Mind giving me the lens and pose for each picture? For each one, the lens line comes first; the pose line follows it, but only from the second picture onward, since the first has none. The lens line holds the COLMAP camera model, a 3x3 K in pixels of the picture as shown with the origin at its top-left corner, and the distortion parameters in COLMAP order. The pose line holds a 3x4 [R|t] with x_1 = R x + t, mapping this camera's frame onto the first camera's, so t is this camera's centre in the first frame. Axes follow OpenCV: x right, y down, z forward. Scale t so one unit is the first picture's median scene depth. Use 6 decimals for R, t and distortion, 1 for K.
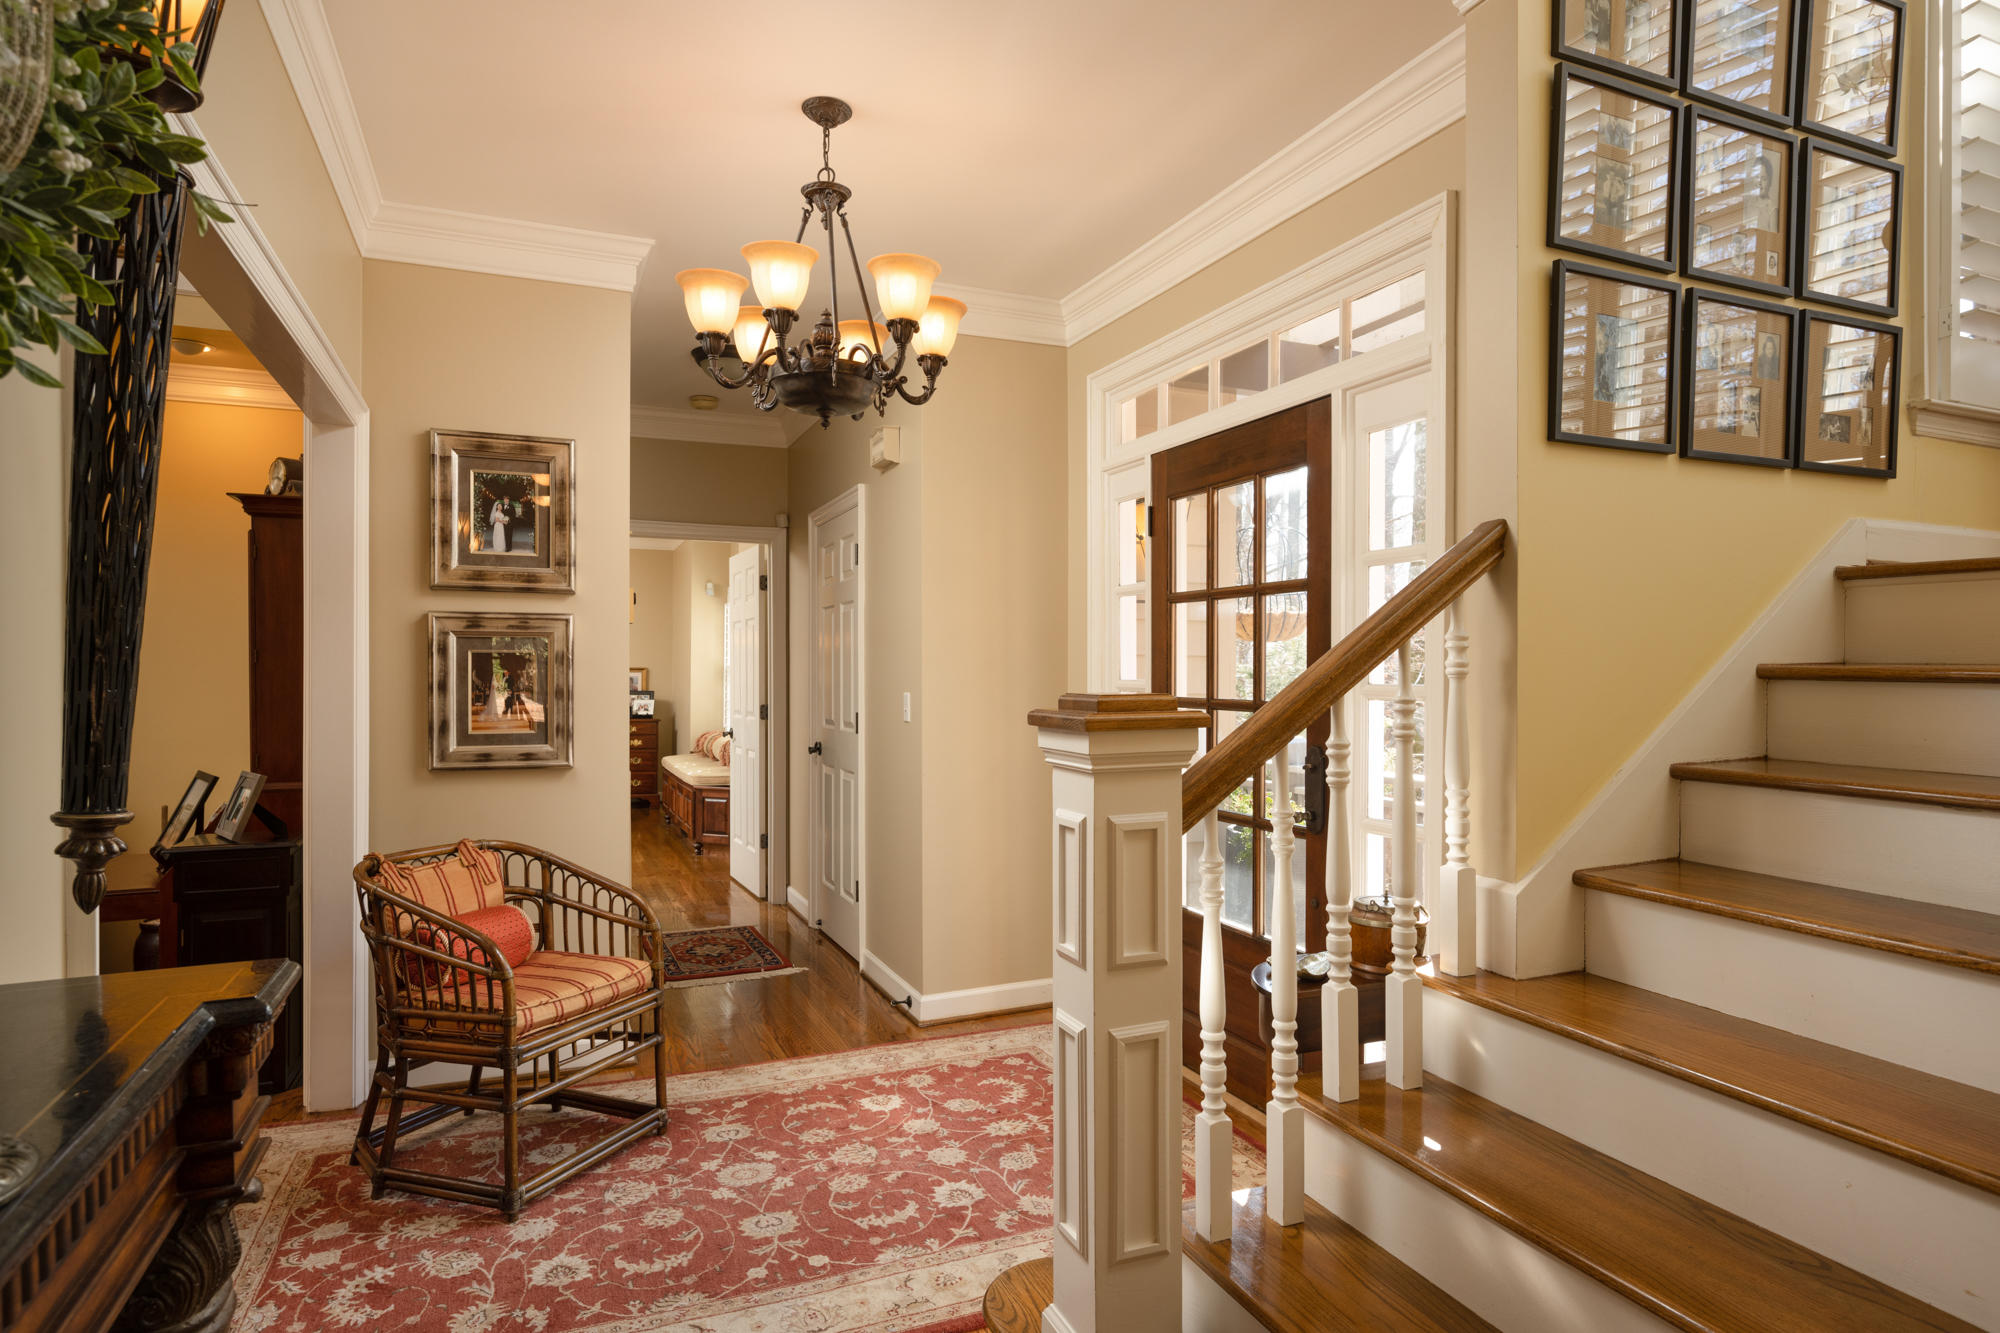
lens RADIAL K [[1113.5, 0, 1000.0], [0, 1113.5, 666.5], [0, 0, 1]] dist [0.001349, 0.000157]
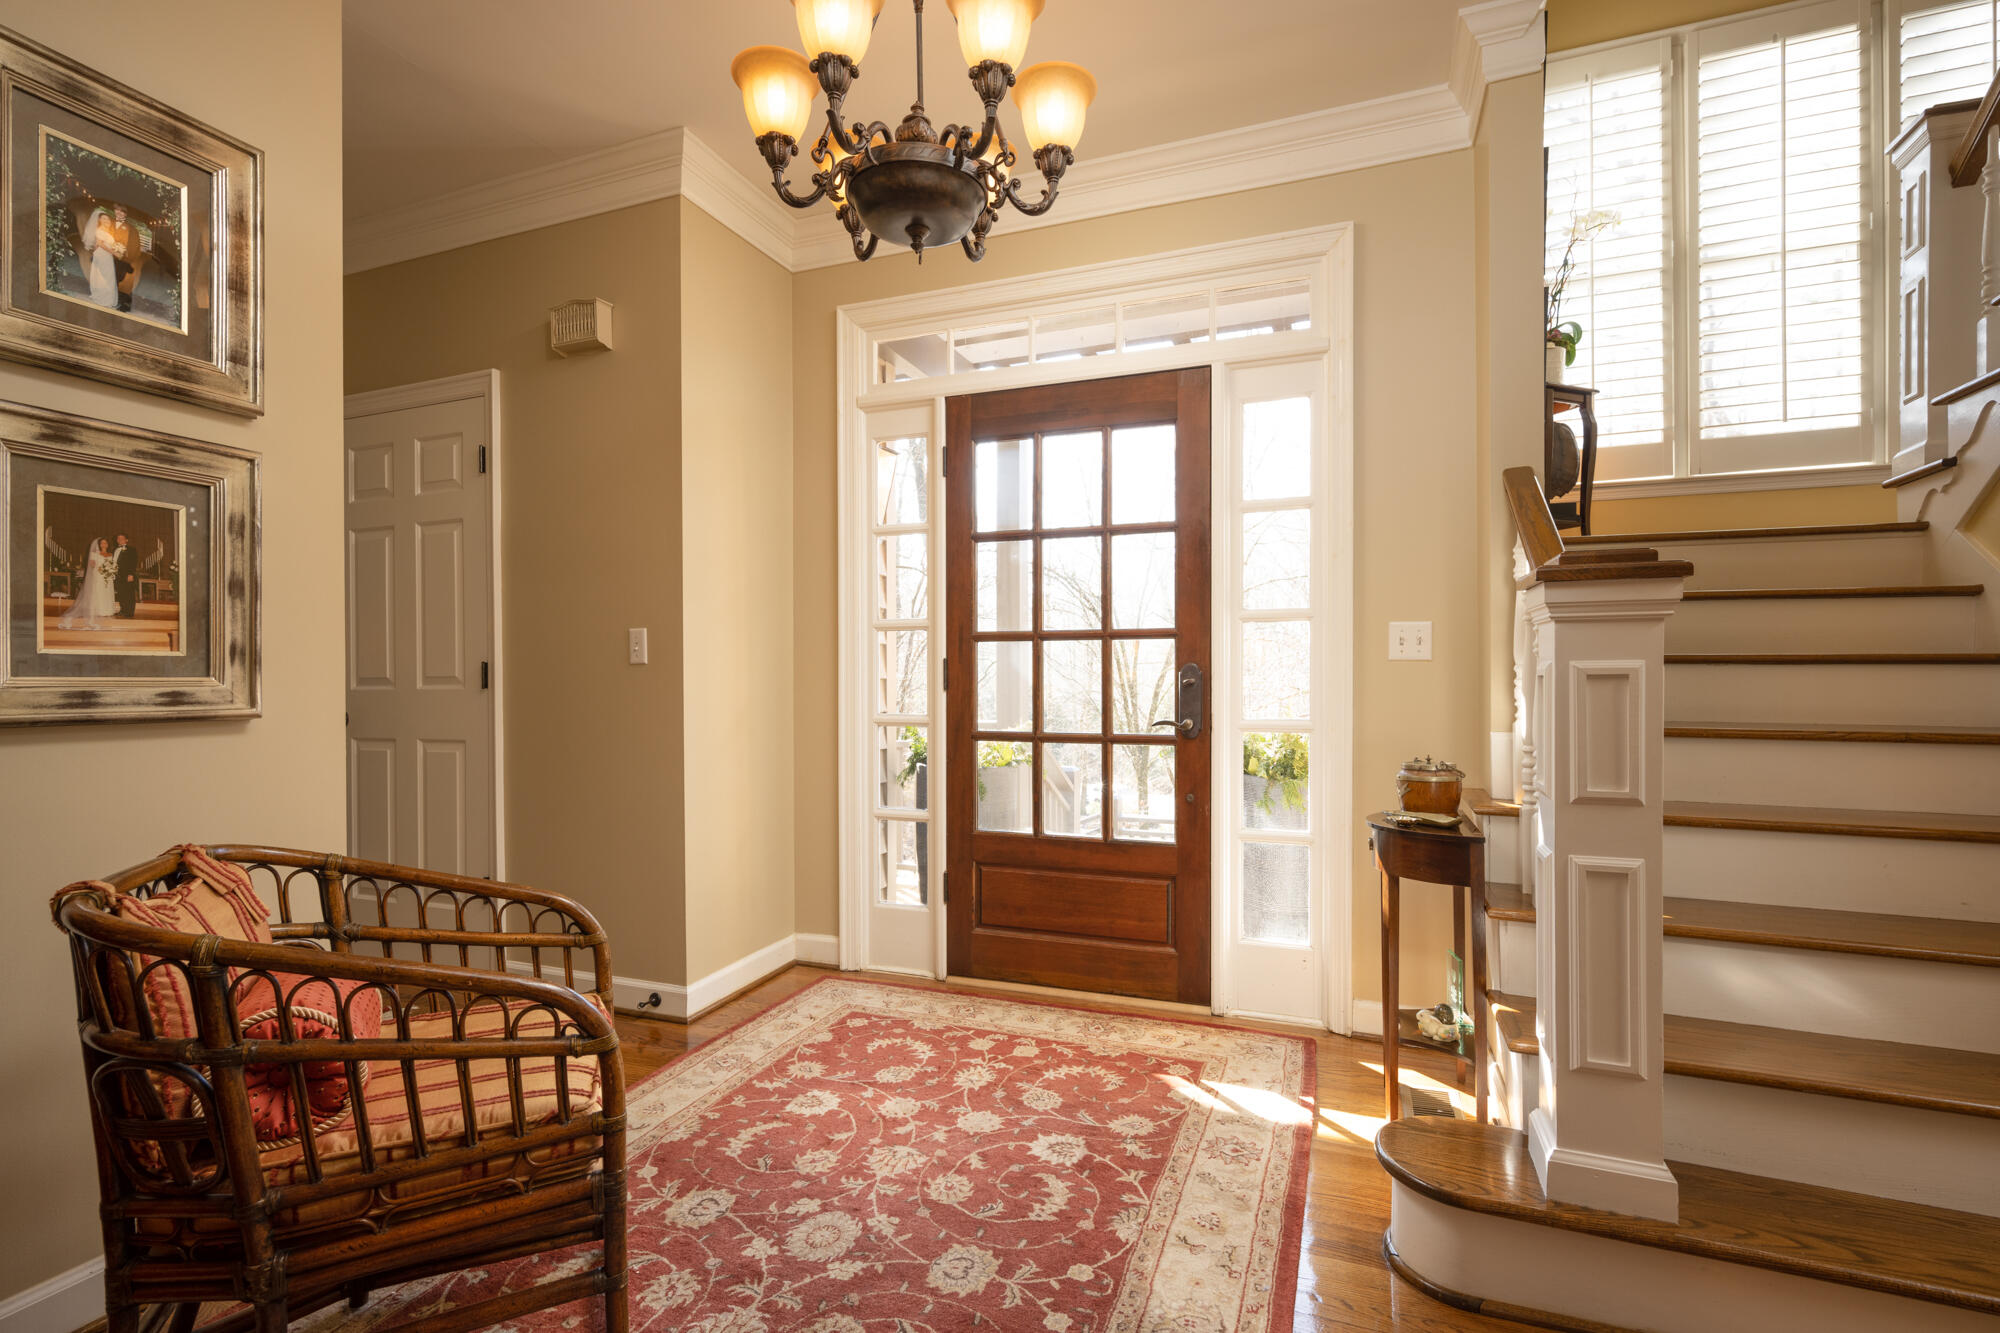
lens RADIAL K [[921.9, 0, 1002.0], [0, 921.9, 674.4], [0, 0, 1]] dist [0.001380, -0.000130]
pose [[0.696223, -0.000806, 0.717825, -0.498615], [0.002418, 0.999996, -0.001222, 0.075579], [-0.717821, 0.002586, 0.696222, 0.423865]]
